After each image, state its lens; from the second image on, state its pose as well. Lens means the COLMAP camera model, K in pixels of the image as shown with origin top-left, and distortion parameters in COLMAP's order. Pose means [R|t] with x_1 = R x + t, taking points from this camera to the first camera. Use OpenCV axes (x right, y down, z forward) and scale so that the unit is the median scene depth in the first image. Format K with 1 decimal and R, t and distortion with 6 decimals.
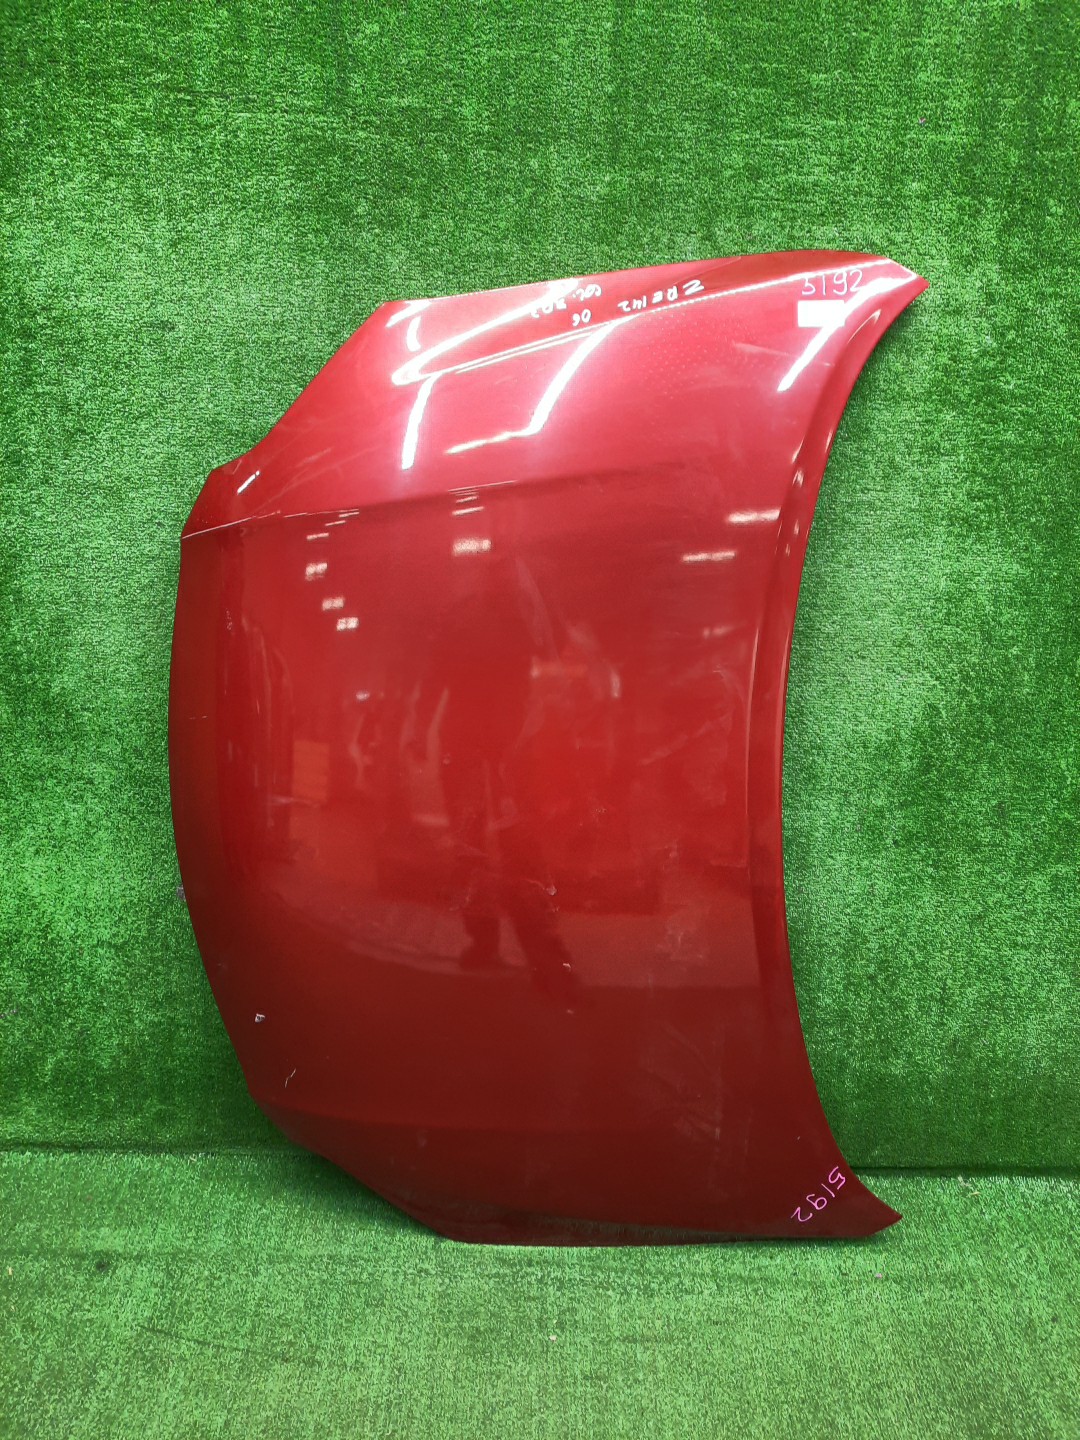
lens RADIAL K [[1033.9, 0, 545.1], [0, 1033.9, 726.4], [0, 0, 1]] dist [0.046180, -0.040581]
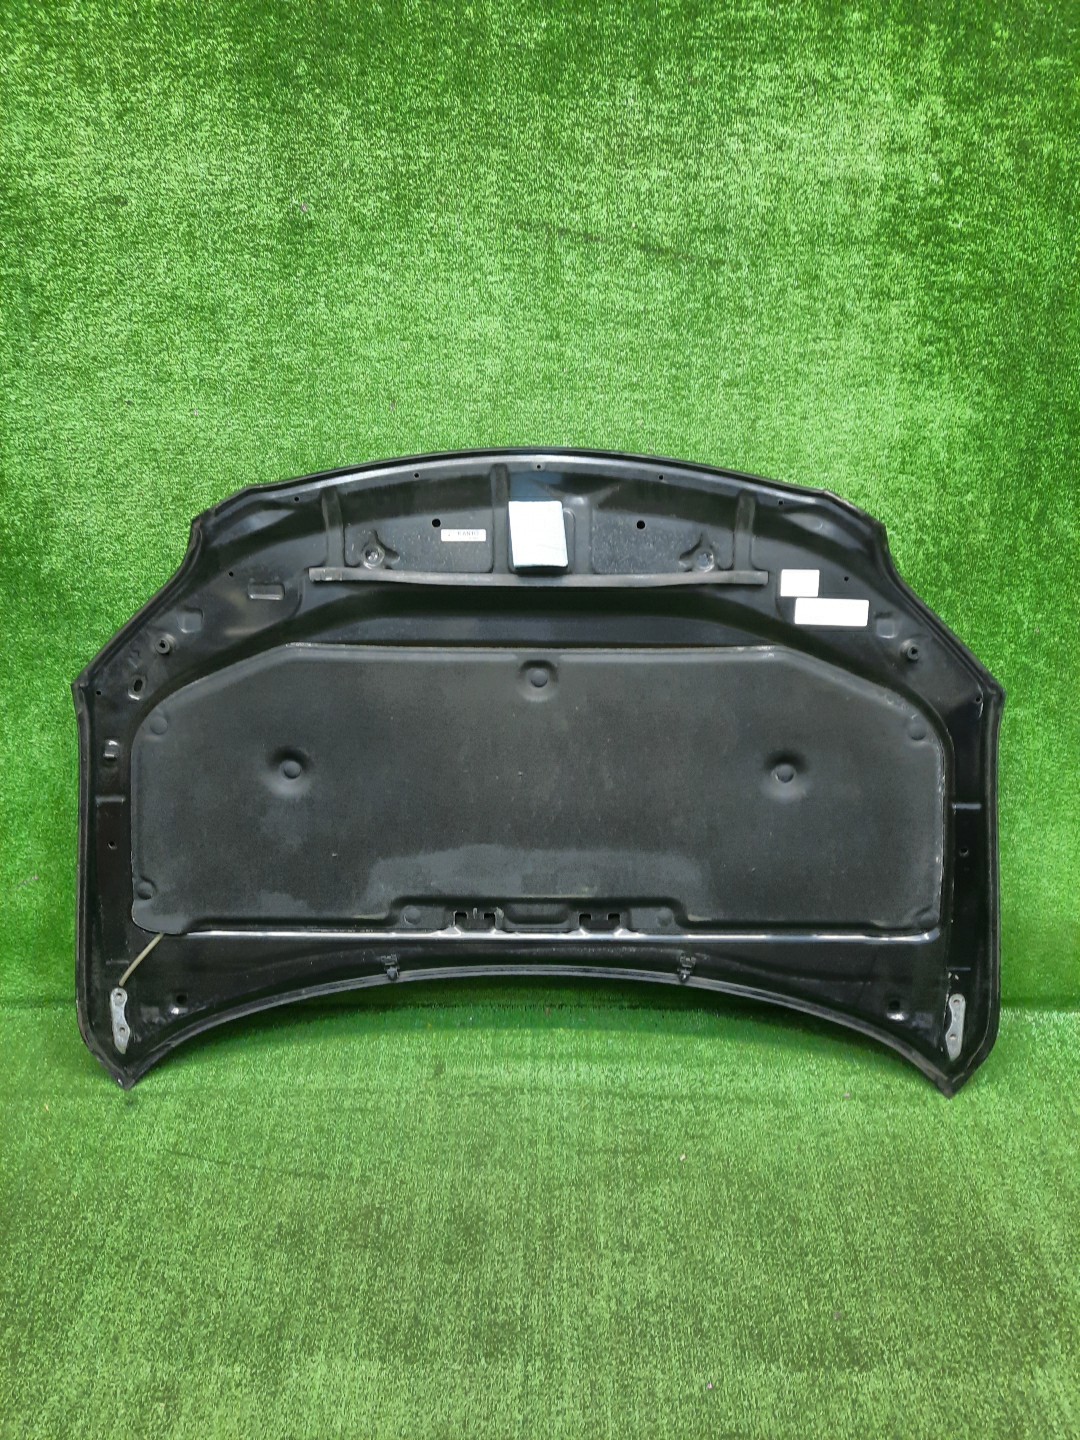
lens RADIAL K [[1033.9, 0, 558.8], [0, 1033.9, 732.4], [0, 0, 1]] dist [0.046180, -0.040581]
pose [[0.999052, -0.033254, -0.028108, 0.072658], [0.035552, 0.995691, 0.085645, 0.056889], [0.025139, -0.086563, 0.995929, -0.046904]]
